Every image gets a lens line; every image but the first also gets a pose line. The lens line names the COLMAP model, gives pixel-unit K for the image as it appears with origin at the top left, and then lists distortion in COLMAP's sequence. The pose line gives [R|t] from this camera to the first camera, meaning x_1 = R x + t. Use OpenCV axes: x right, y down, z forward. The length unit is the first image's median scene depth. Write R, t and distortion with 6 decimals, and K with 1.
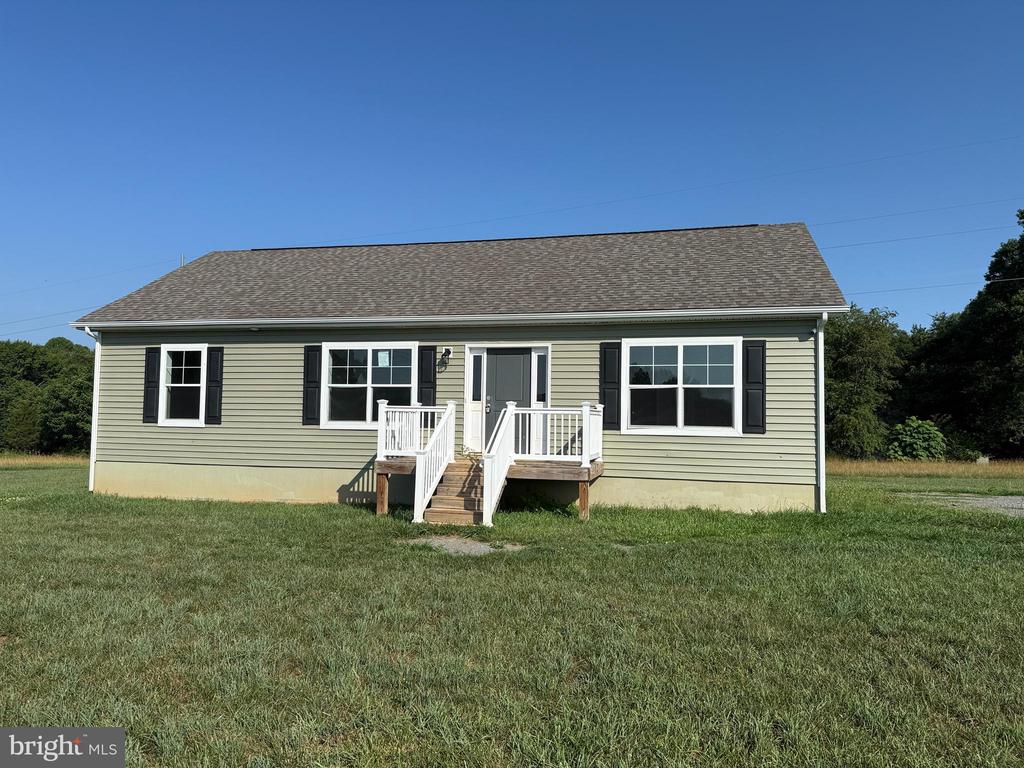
lens RADIAL K [[694.9, 0, 512.0], [0, 694.9, 384.0], [0, 0, 1]] dist [0.094296, -0.147675]
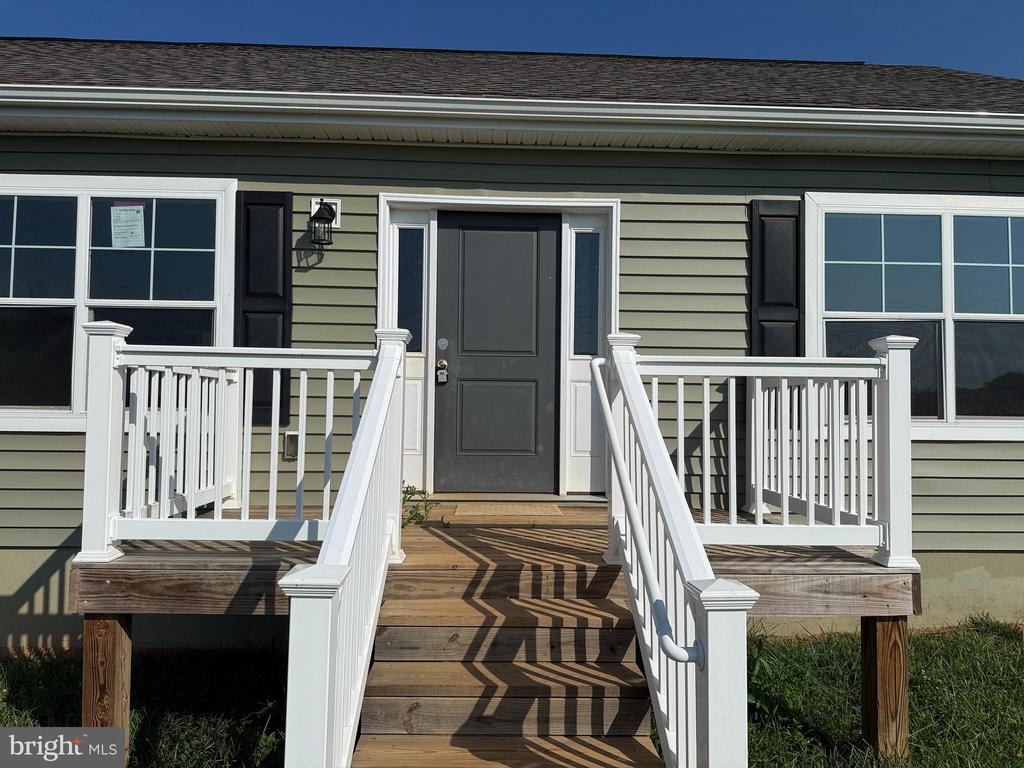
lens RADIAL K [[694.9, 0, 512.0], [0, 694.9, 384.0], [0, 0, 1]] dist [0.094296, -0.147675]
pose [[0.960126, 0.007167, 0.279474, -0.105836], [-0.012123, 0.999798, 0.016008, 0.036607], [-0.279303, -0.018758, 0.960020, 0.655321]]
